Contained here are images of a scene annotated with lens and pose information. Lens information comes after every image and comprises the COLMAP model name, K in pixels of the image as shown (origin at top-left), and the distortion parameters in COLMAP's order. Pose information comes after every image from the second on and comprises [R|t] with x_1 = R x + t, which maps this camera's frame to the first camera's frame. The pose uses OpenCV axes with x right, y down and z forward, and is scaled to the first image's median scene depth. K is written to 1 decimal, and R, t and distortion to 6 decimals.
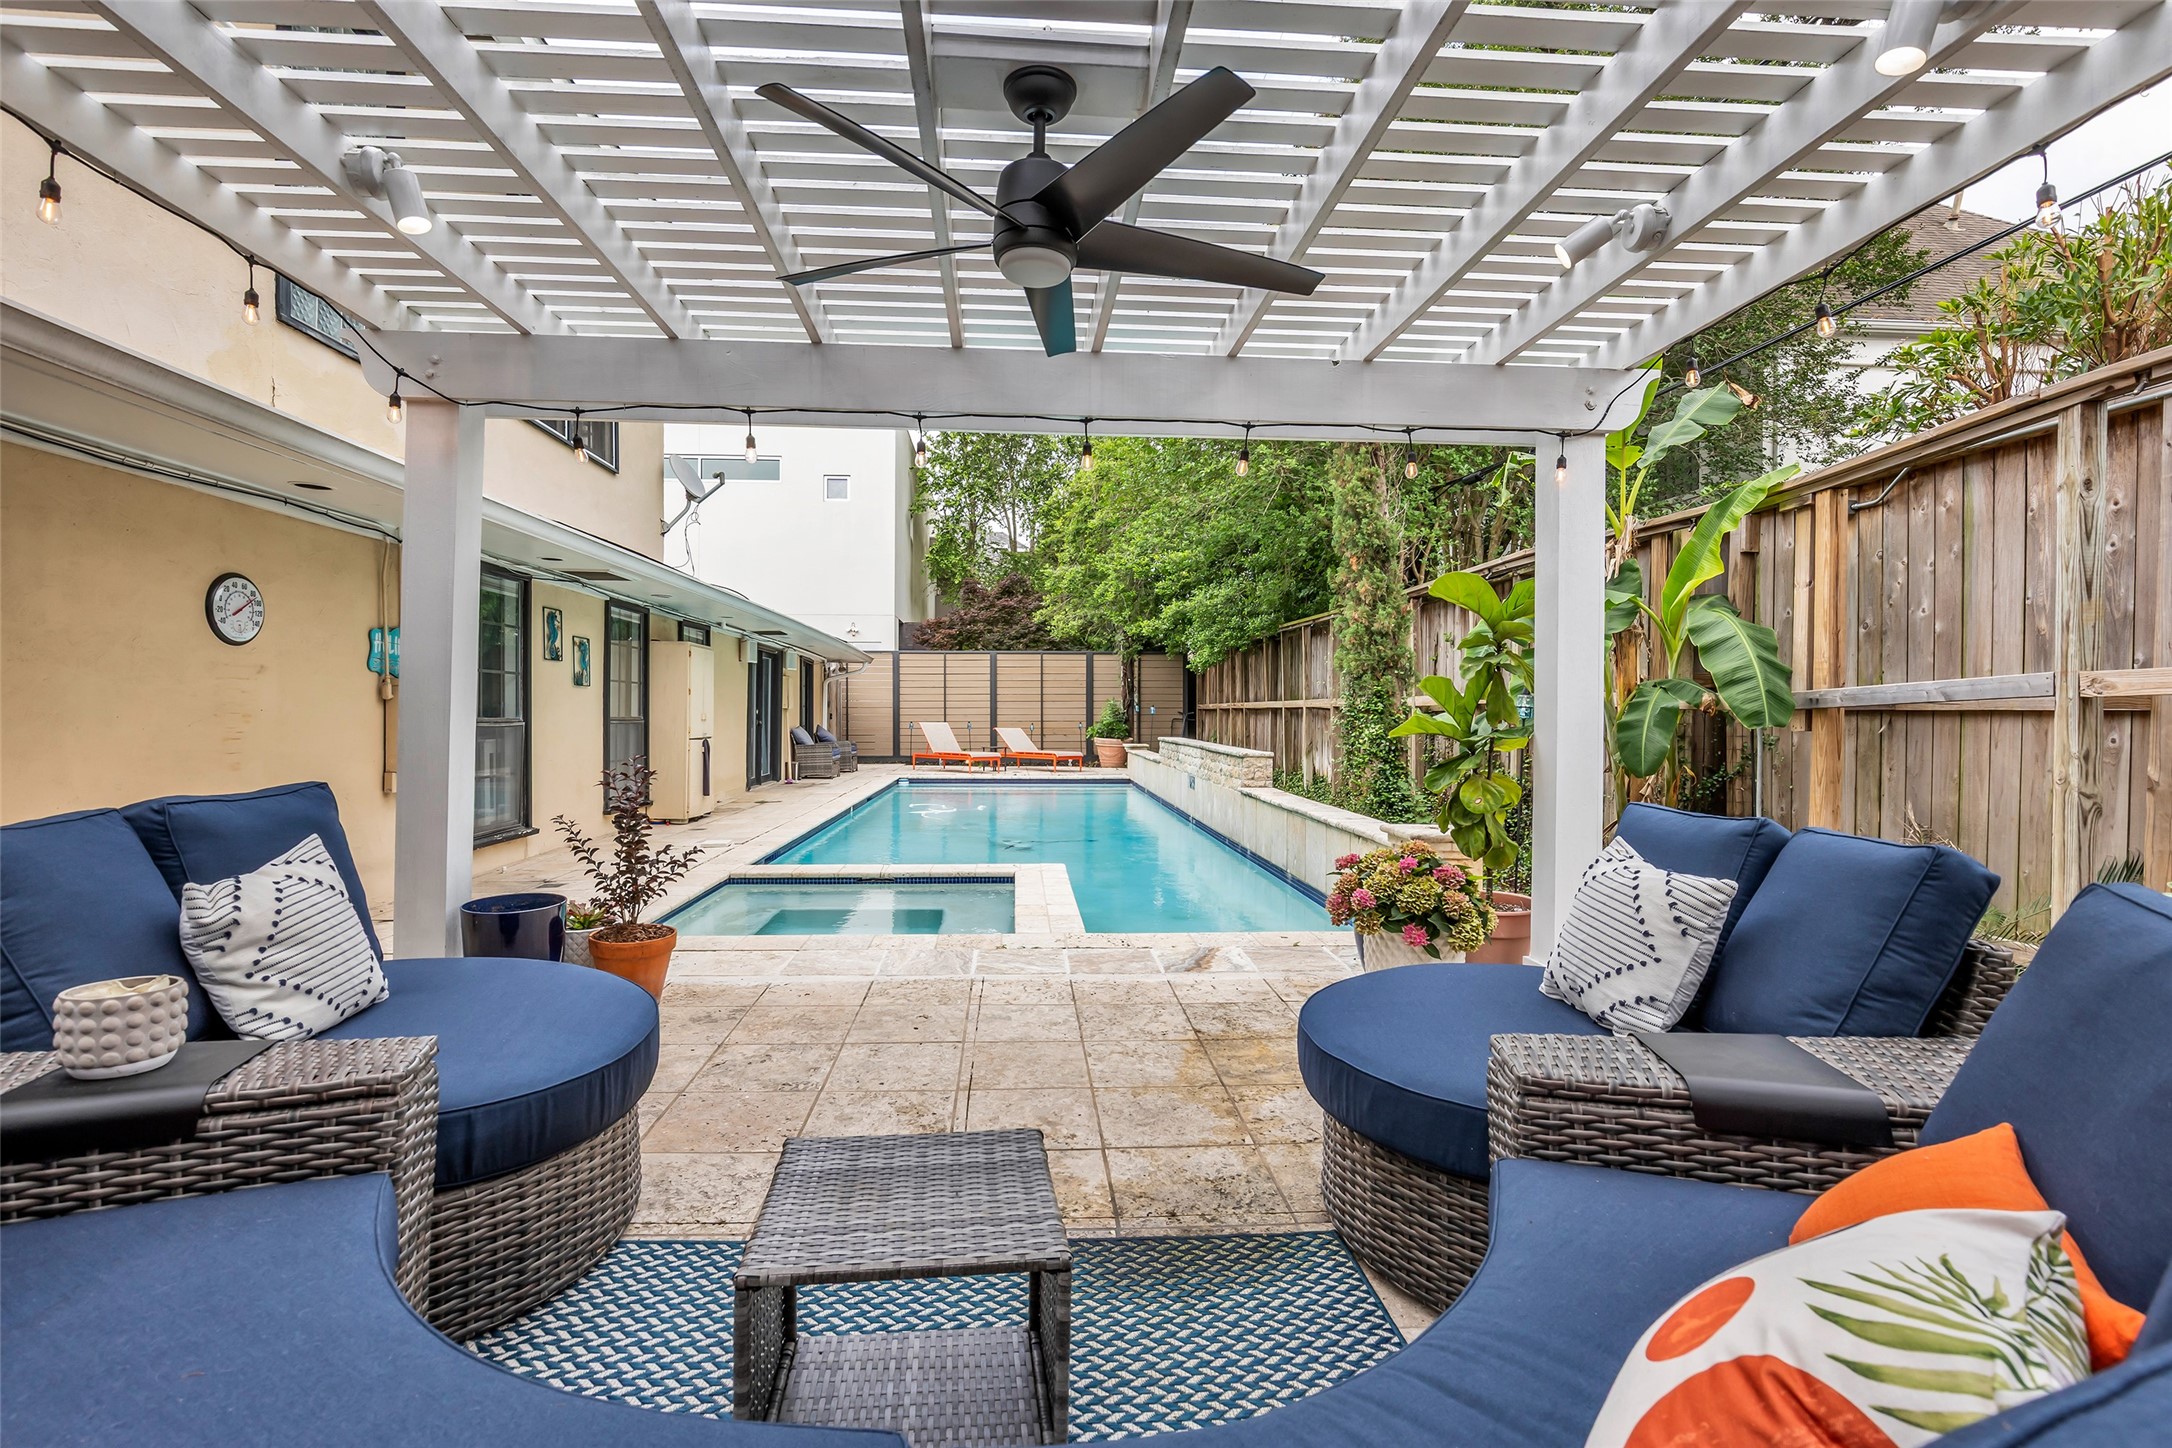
lens RADIAL K [[999.8, 0, 1086.0], [0, 999.8, 724.0], [0, 0, 1]] dist [-0.038225, 0.015798]
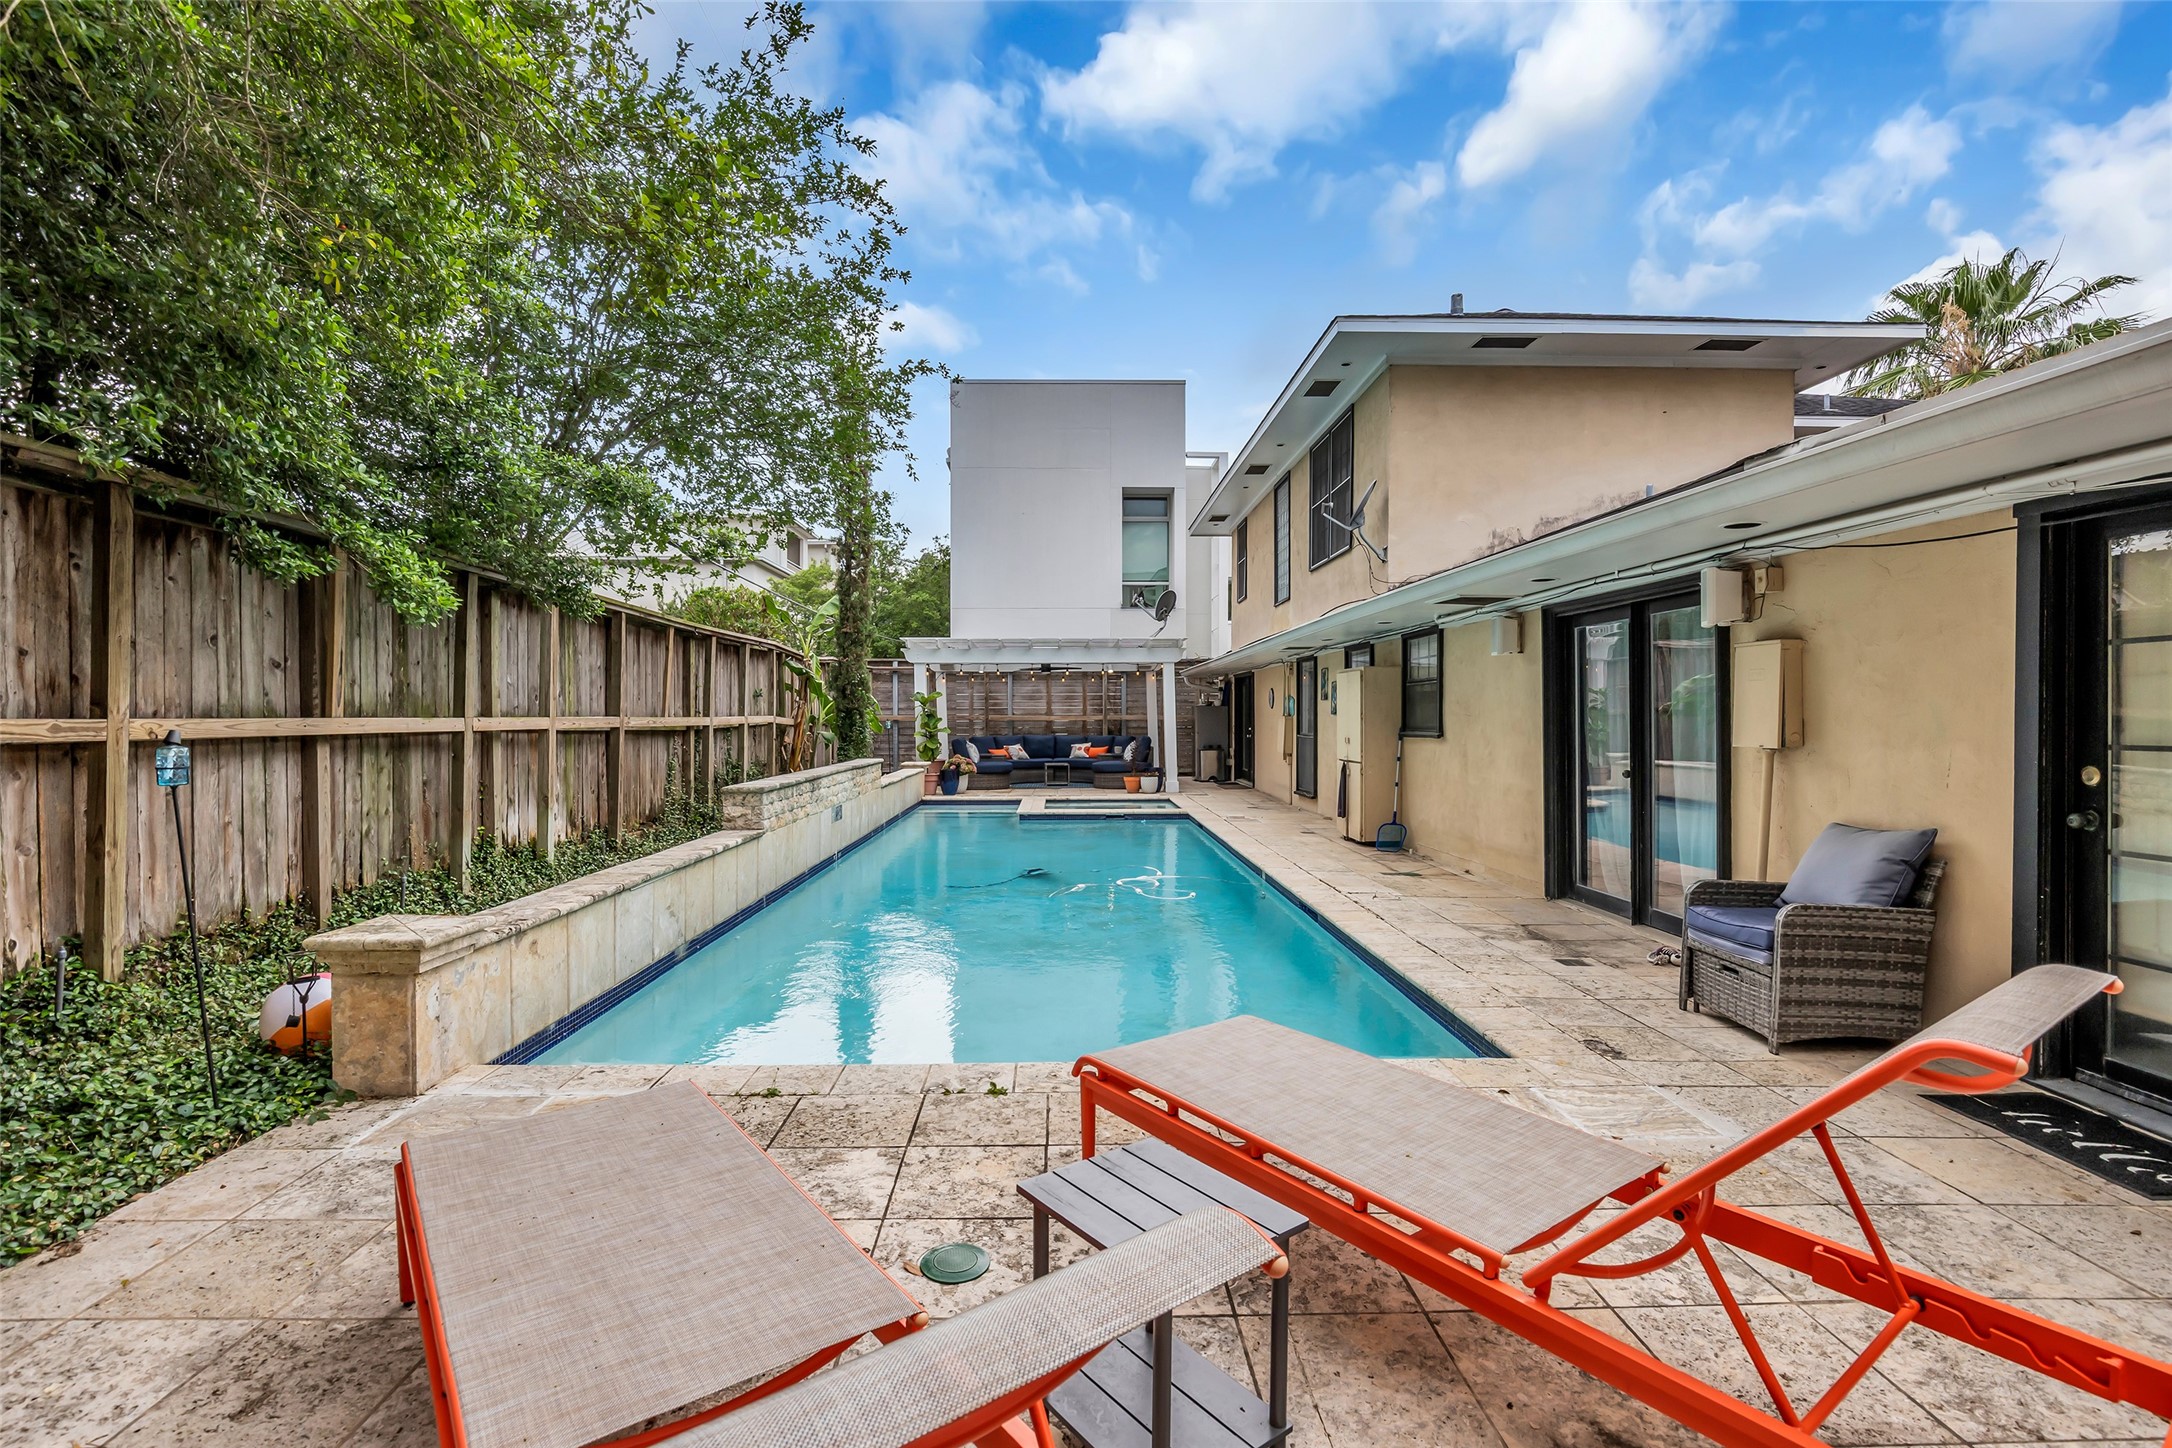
lens RADIAL K [[1005.7, 0, 1073.4], [0, 1005.7, 721.3], [0, 0, 1]] dist [-0.016688, 0.000962]
pose [[-0.998531, -0.004383, 0.054012, -0.101015], [-0.003397, 0.999826, 0.018330, -0.026970], [-0.054083, 0.018120, -0.998372, 1.257518]]
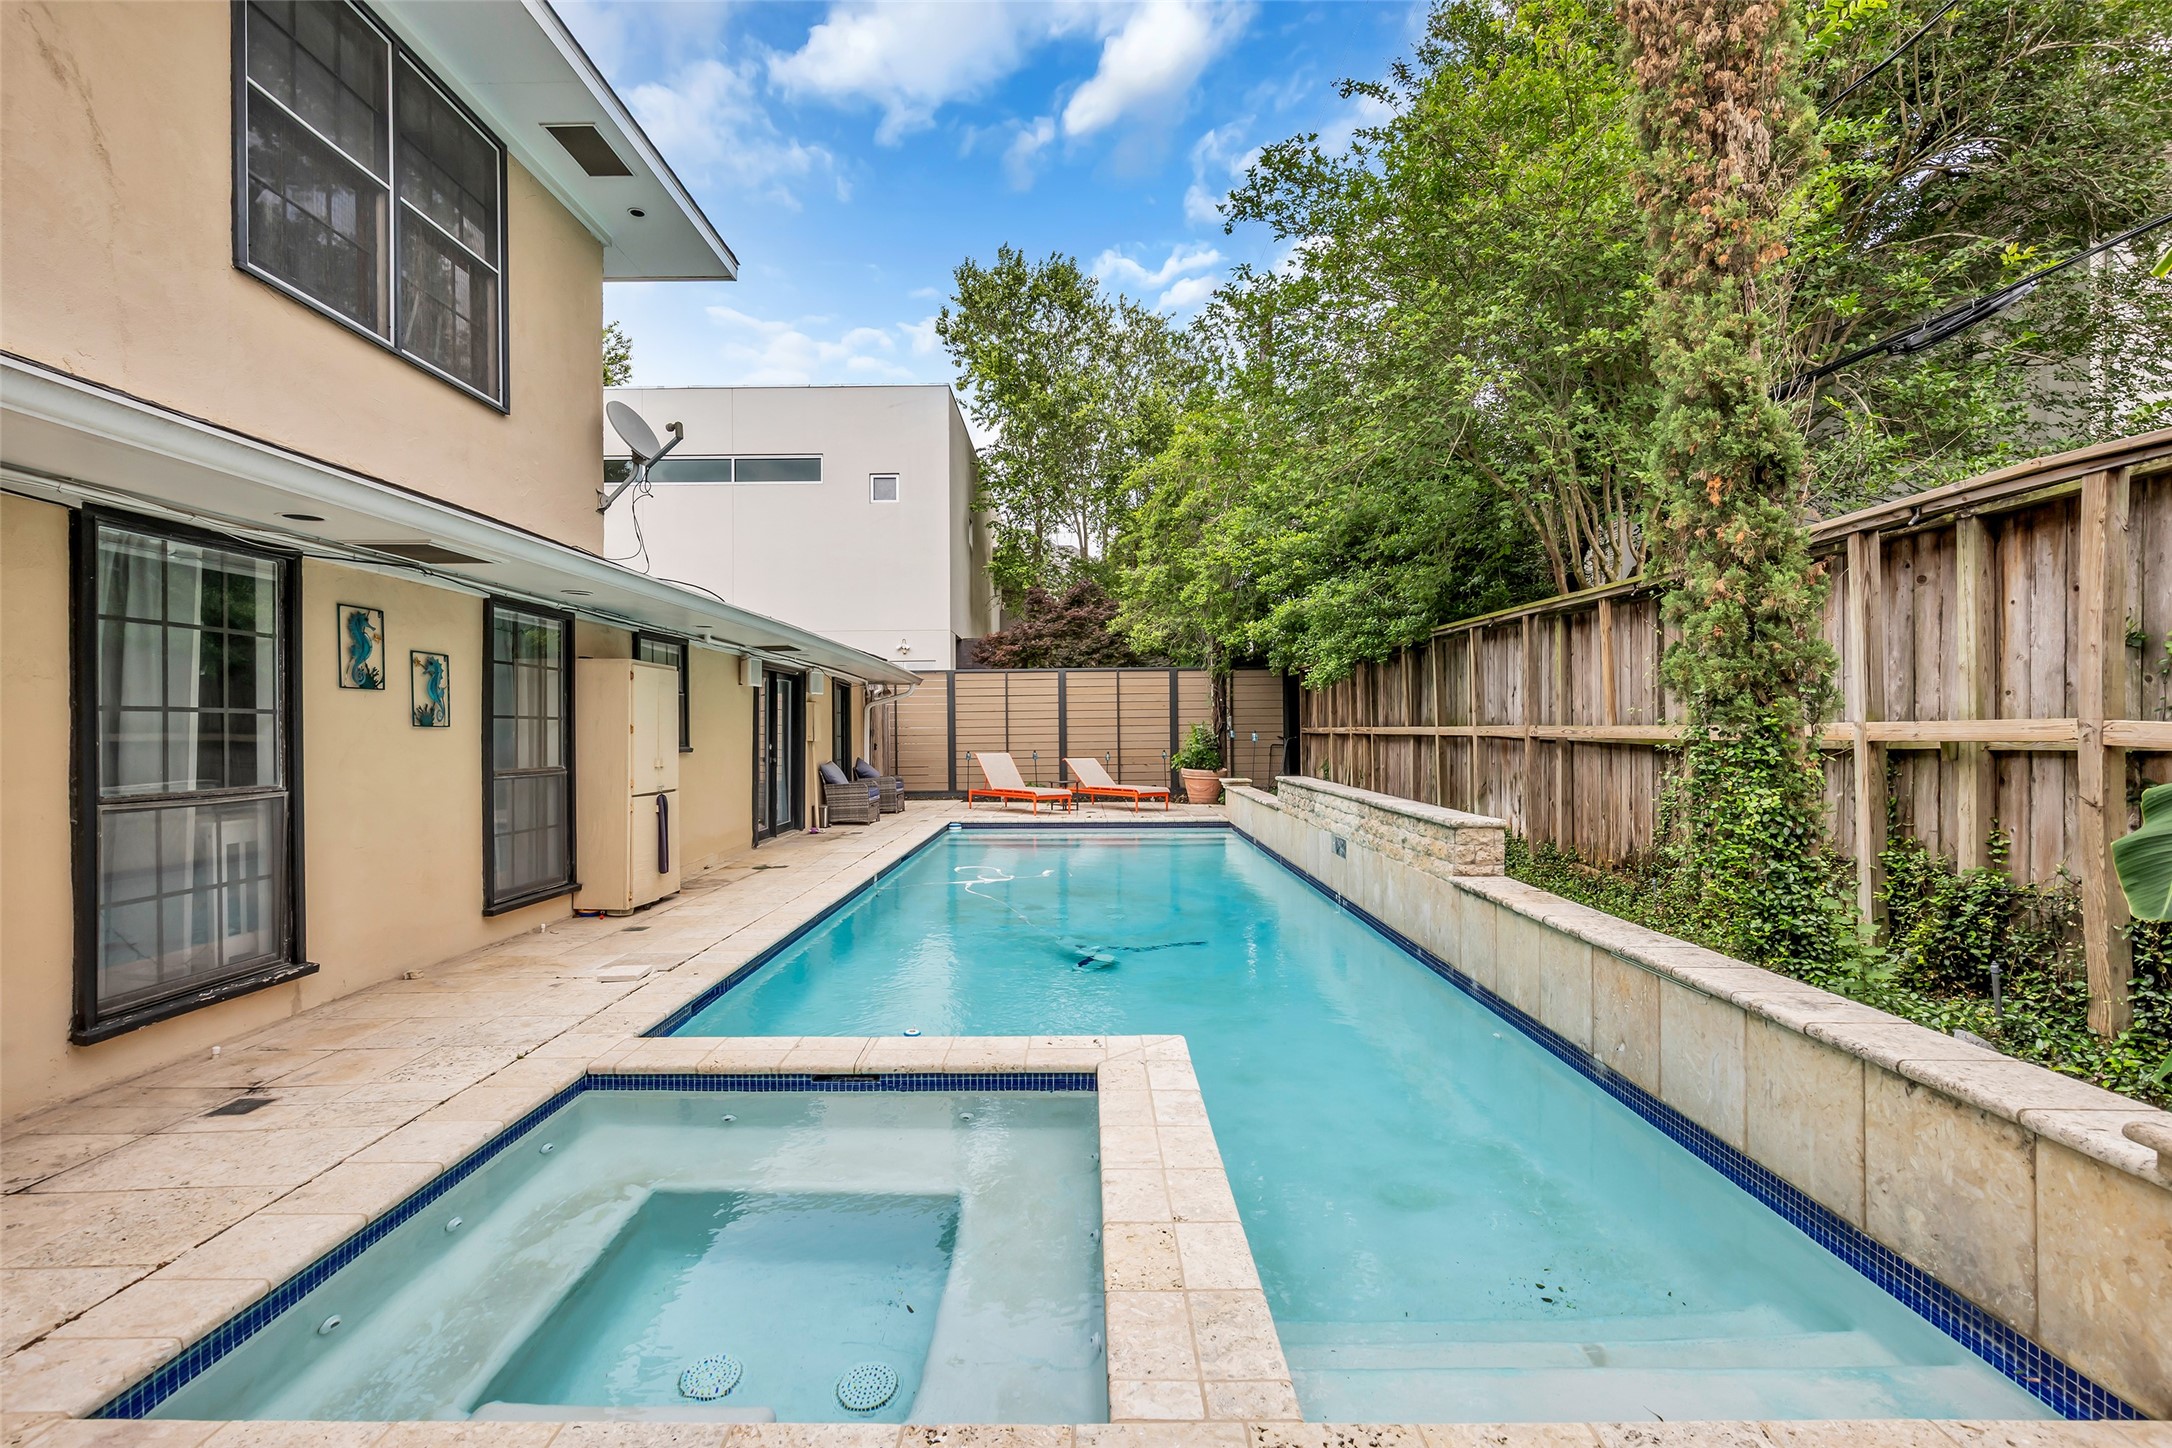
lens RADIAL K [[997.1, 0, 1080.2], [0, 997.1, 734.8], [0, 0, 1]] dist [-0.009170, 0.001343]
pose [[0.997028, -0.010431, -0.076334, -0.015440], [0.009874, 0.999922, -0.007660, -0.011882], [0.076408, 0.006883, 0.997053, 0.187286]]
